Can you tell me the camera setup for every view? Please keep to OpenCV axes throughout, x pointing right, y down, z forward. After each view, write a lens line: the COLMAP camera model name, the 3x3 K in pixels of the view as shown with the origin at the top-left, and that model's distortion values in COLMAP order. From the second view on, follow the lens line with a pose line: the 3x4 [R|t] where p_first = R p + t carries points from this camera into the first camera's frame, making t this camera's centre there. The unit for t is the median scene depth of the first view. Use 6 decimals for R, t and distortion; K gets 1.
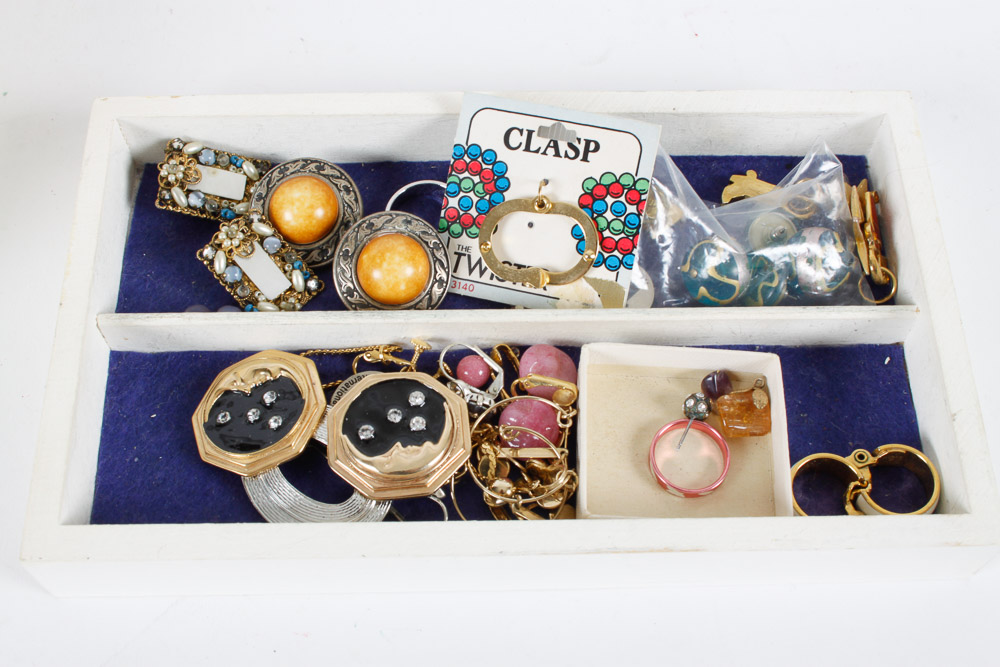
lens RADIAL K [[1303.4, 0, 502.7], [0, 1303.4, 329.9], [0, 0, 1]] dist [-0.040598, 0.000000]
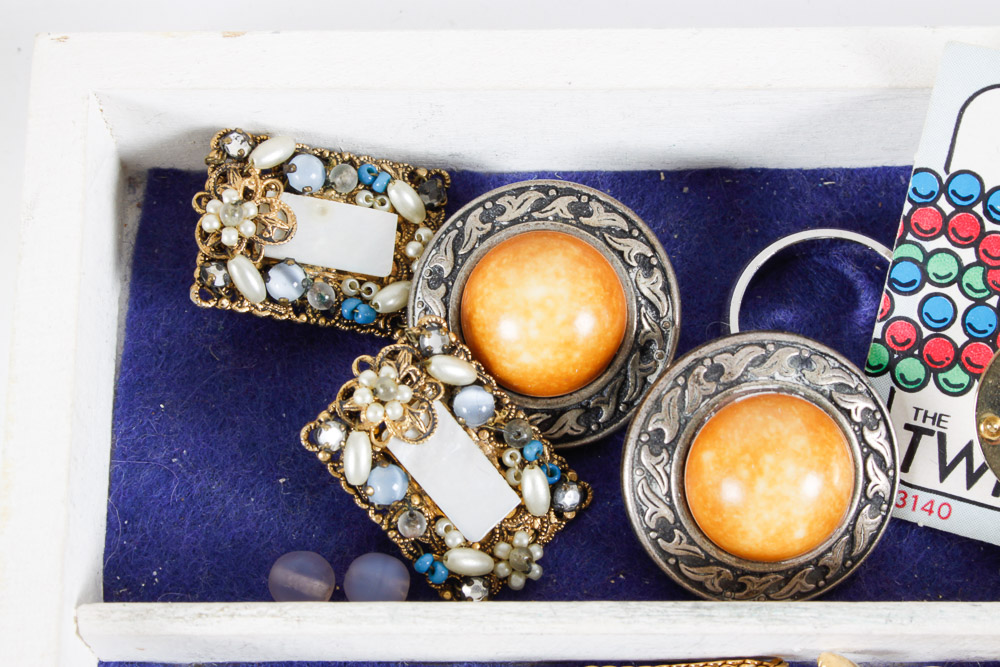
lens RADIAL K [[2286.8, 0, 502.5], [0, 2286.8, 326.5], [0, 0, 1]] dist [0.077841, 0.000000]
pose [[0.999809, 0.013764, -0.013871, -0.161508], [-0.011570, 0.989010, 0.147398, -0.204025], [0.015748, -0.147209, 0.988980, 0.277835]]
